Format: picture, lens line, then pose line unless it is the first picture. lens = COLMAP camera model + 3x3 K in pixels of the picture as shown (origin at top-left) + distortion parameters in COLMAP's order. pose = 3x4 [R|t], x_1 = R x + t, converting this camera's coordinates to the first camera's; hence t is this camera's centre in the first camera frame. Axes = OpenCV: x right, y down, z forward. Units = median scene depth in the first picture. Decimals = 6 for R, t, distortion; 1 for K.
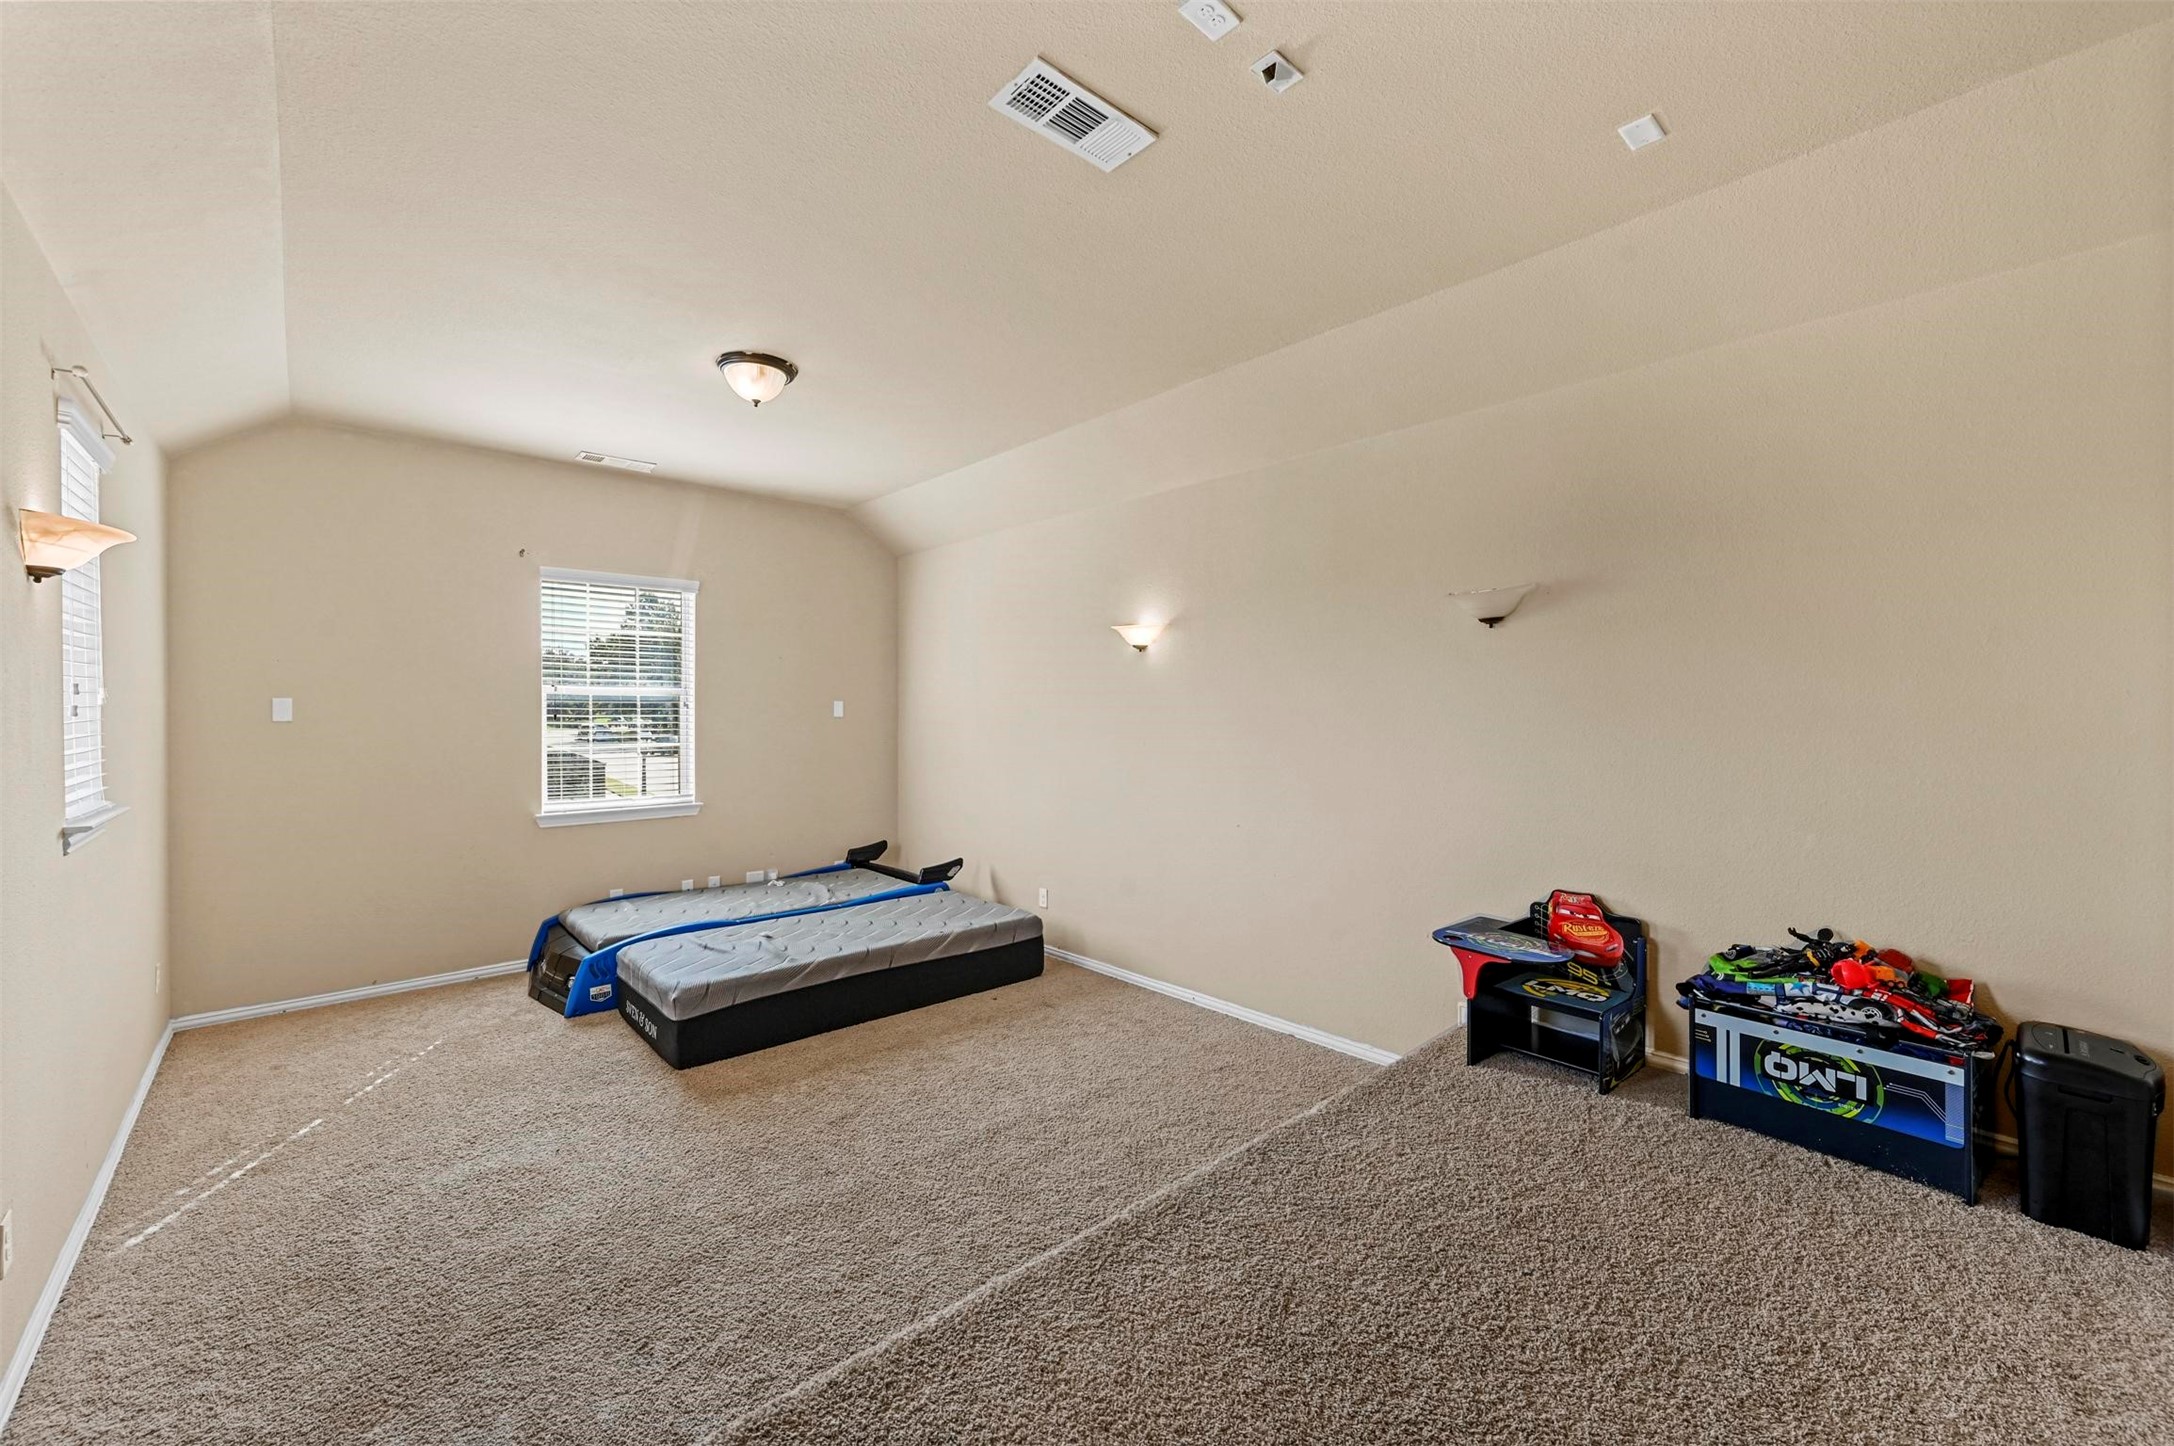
lens RADIAL K [[864.5, 0, 1091.7], [0, 864.5, 726.4], [0, 0, 1]] dist [-0.001614, 0.000919]
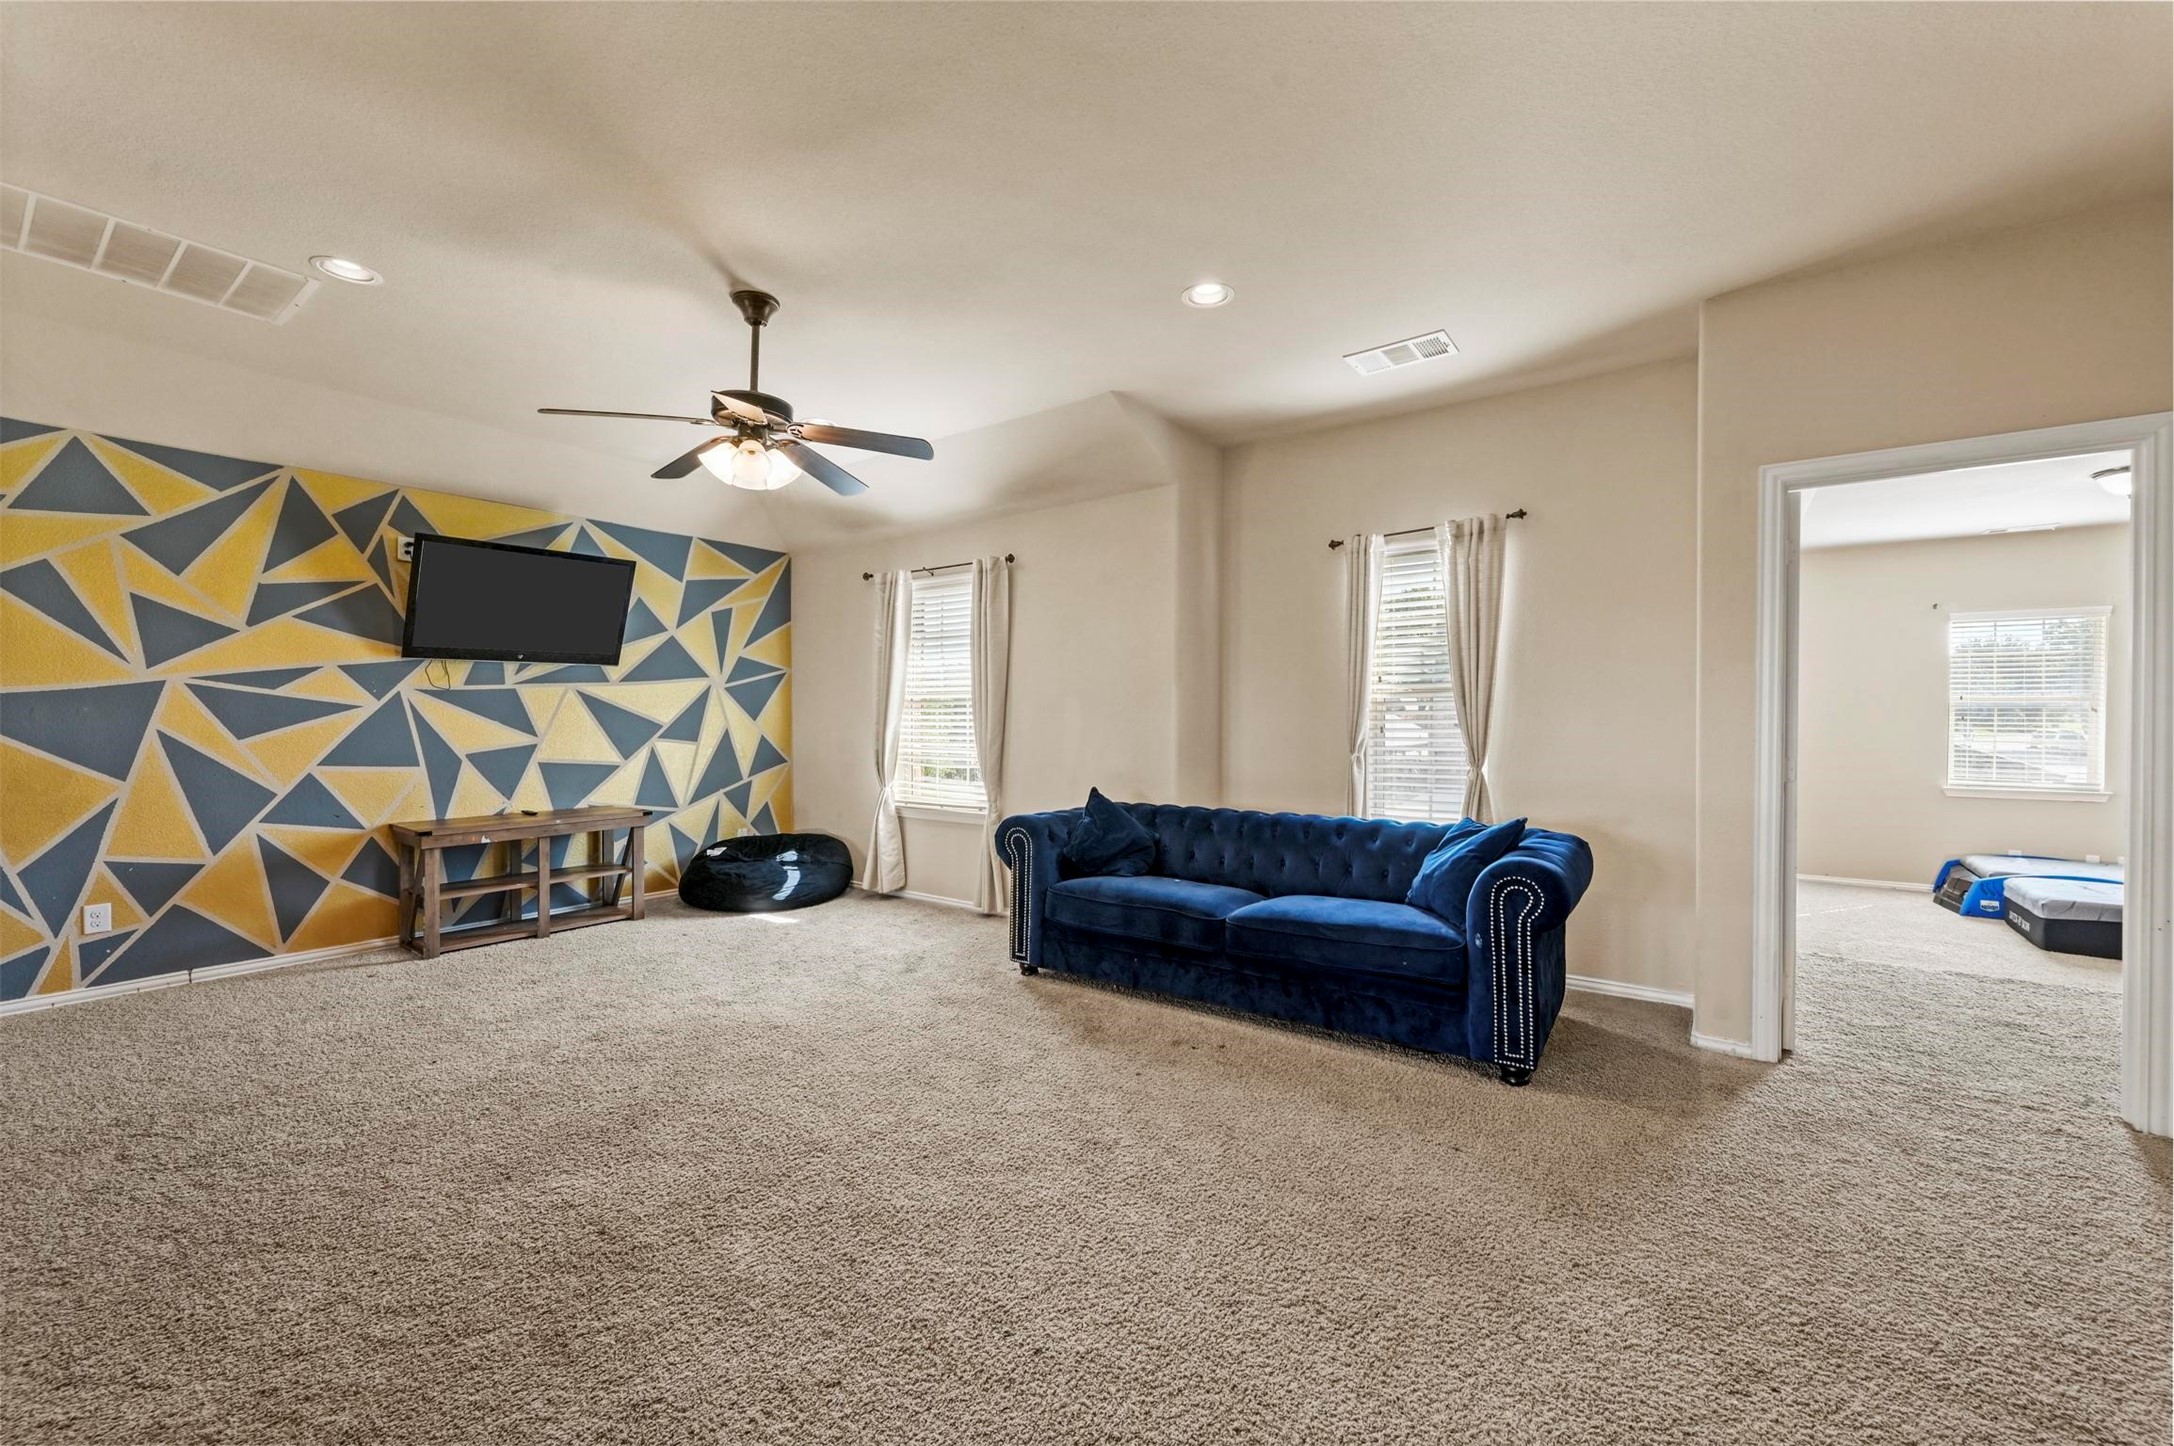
lens RADIAL K [[864.5, 0, 1088.3], [0, 864.5, 717.4], [0, 0, 1]] dist [-0.001614, 0.000919]
pose [[0.207471, 0.007115, -0.978215, 0.561929], [-0.016502, 0.999857, 0.003772, 0.005289], [0.978102, 0.015360, 0.207558, -0.829986]]
